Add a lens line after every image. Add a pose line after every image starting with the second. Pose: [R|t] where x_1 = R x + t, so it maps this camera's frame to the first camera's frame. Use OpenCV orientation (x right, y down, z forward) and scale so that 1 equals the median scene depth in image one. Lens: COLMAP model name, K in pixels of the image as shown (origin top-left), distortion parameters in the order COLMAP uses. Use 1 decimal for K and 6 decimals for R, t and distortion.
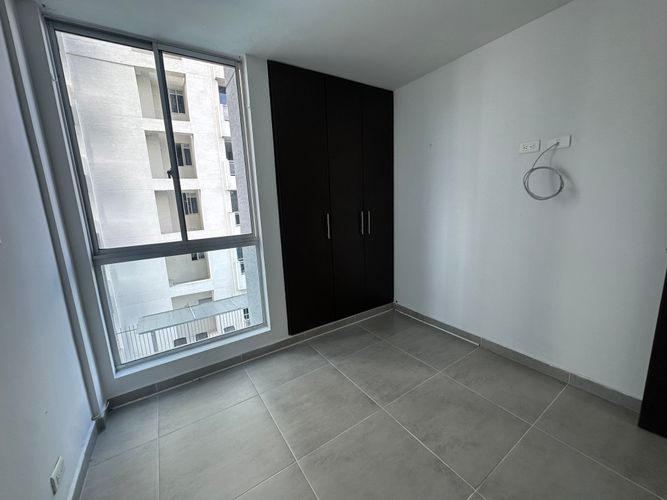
lens RADIAL K [[266.3, 0, 331.2], [0, 266.3, 247.2], [0, 0, 1]] dist [-0.002054, 0.000205]
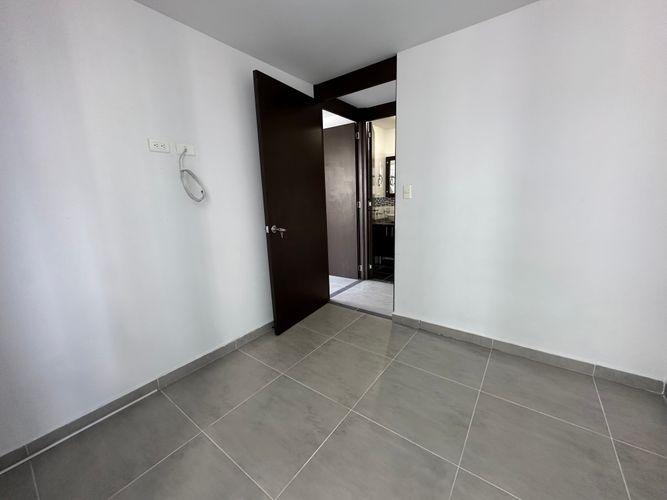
lens RADIAL K [[266.3, 0, 334.6], [0, 266.3, 248.2], [0, 0, 1]] dist [-0.002054, 0.000205]
pose [[-0.336242, -0.126020, 0.933306, -0.320140], [0.213740, 0.954936, 0.205945, -0.084965], [-0.917201, 0.268732, -0.294153, 0.703327]]
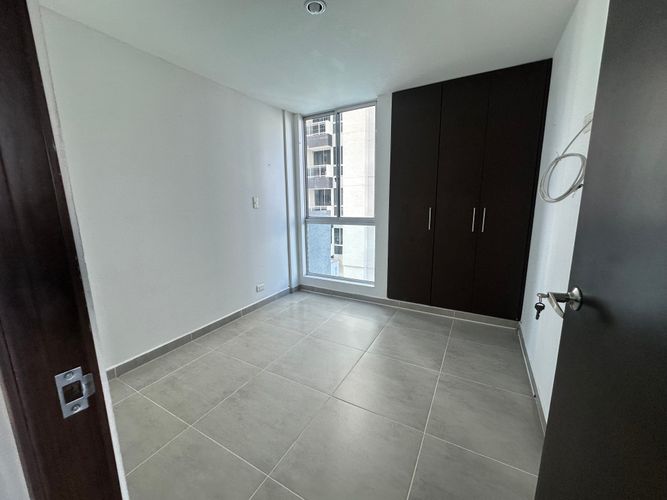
lens RADIAL K [[266.3, 0, 335.8], [0, 266.3, 250.0], [0, 0, 1]] dist [-0.002054, 0.000205]
pose [[0.460679, 0.197469, -0.865321, 0.946033], [-0.161514, 0.977309, 0.137038, -0.046982], [0.872747, 0.076631, 0.482120, 0.137931]]
